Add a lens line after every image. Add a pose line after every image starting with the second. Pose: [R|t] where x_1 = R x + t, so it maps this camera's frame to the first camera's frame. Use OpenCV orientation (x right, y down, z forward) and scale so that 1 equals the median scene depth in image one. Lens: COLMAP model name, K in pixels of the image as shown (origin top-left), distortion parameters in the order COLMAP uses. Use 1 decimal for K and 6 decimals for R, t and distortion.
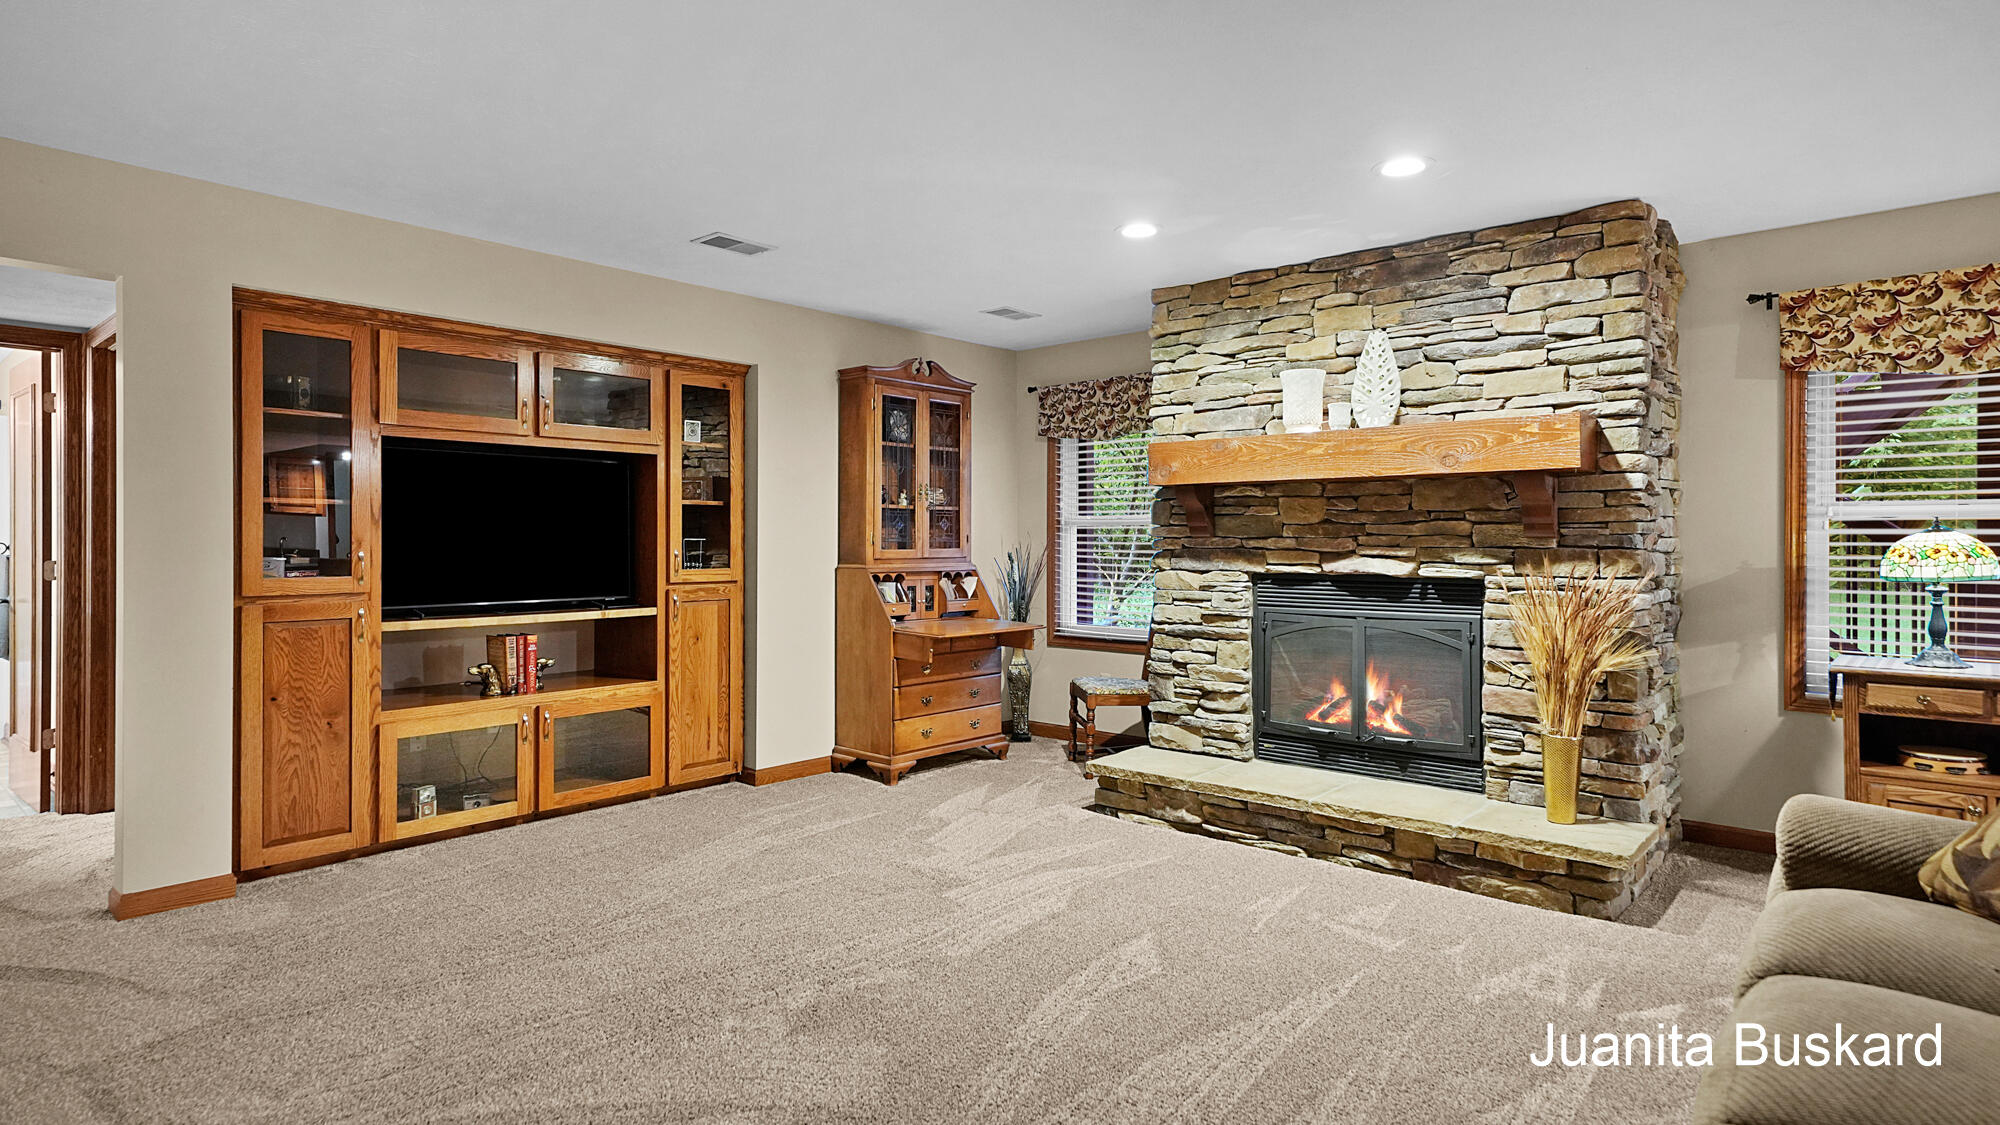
lens RADIAL K [[1050.8, 0, 997.6], [0, 1050.8, 550.7], [0, 0, 1]] dist [0.005785, -0.001118]
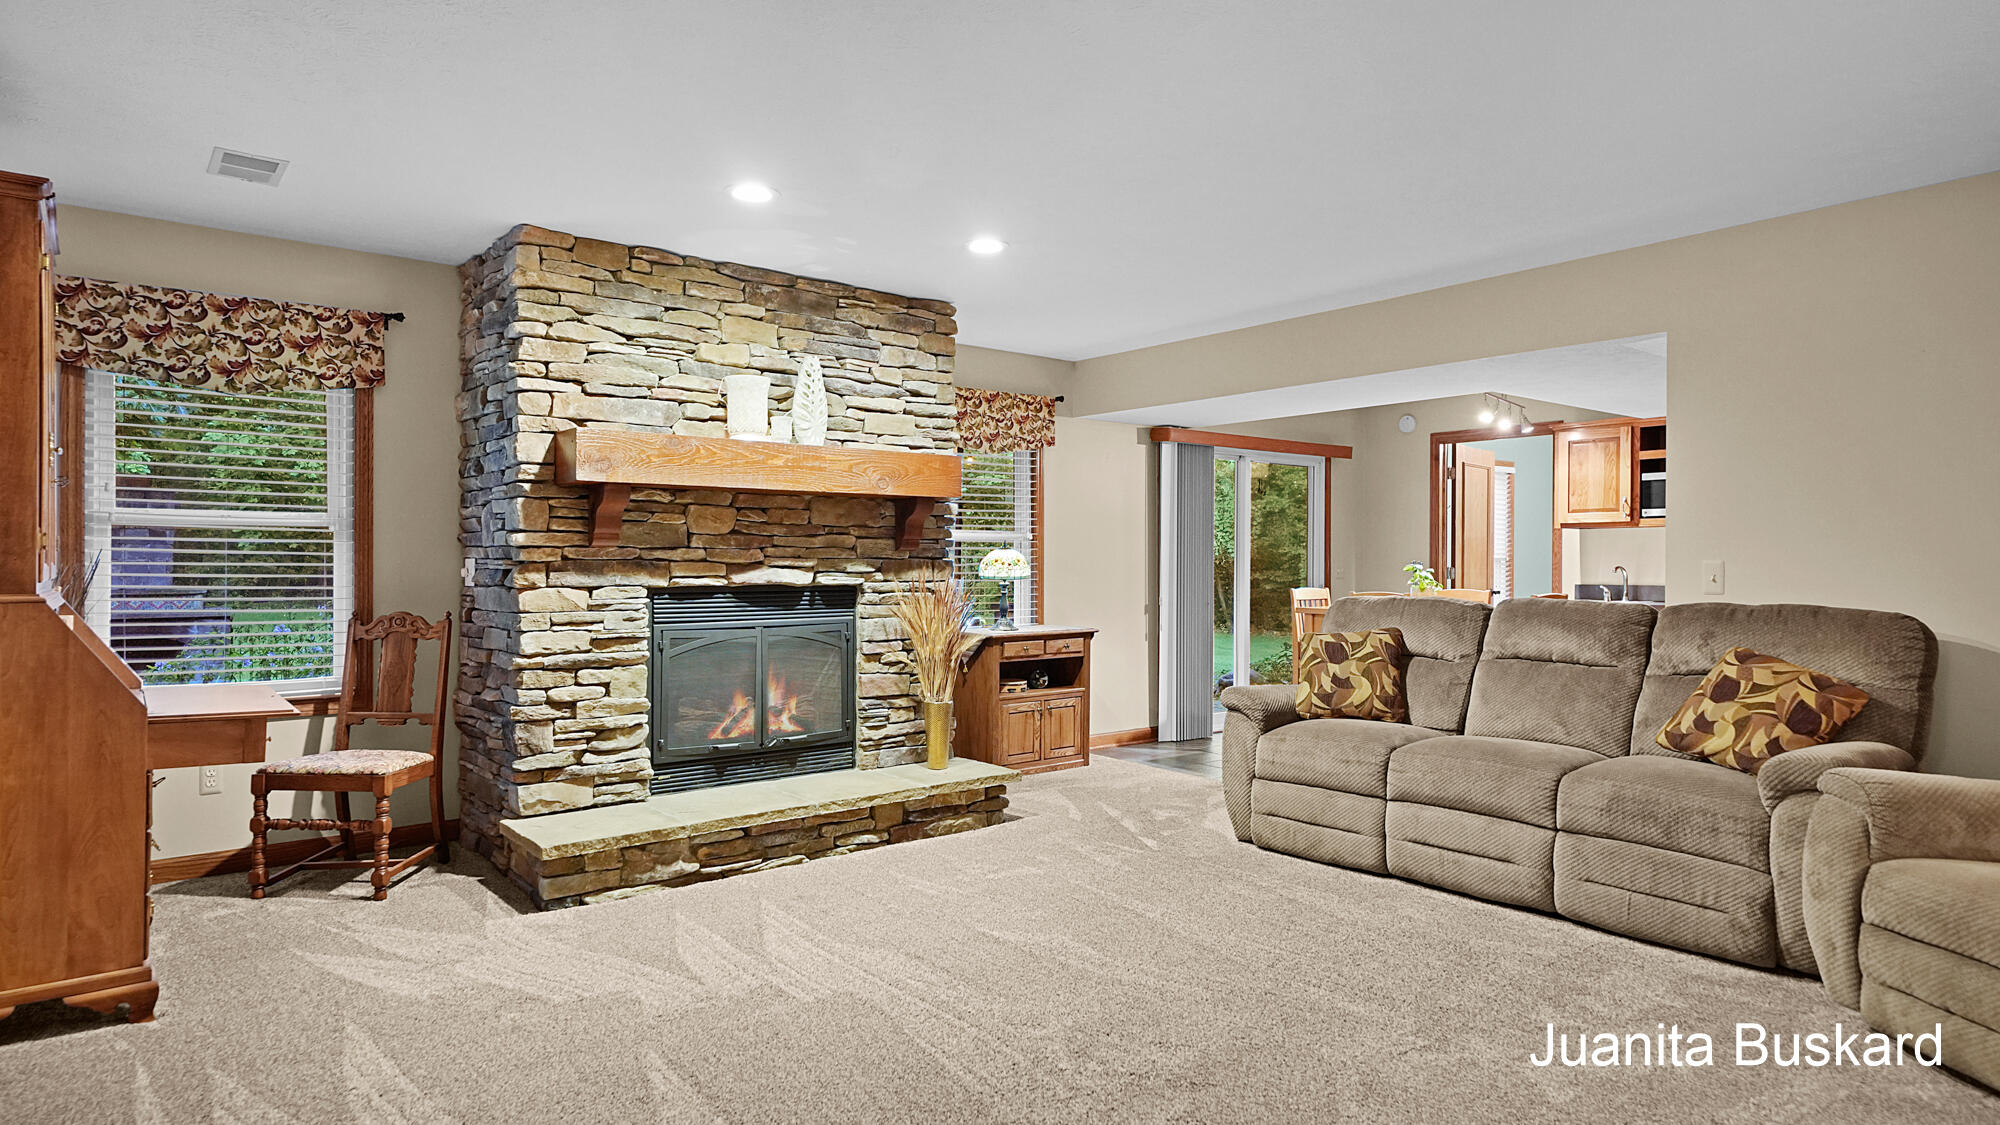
lens RADIAL K [[1148.1, 0, 1004.6], [0, 1148.1, 581.3], [0, 0, 1]] dist [-0.059058, -0.005807]
pose [[0.123692, -0.020917, 0.992100, -0.720585], [0.003077, 0.999781, 0.020695, -0.003294], [-0.992316, 0.000493, 0.123729, 0.620738]]
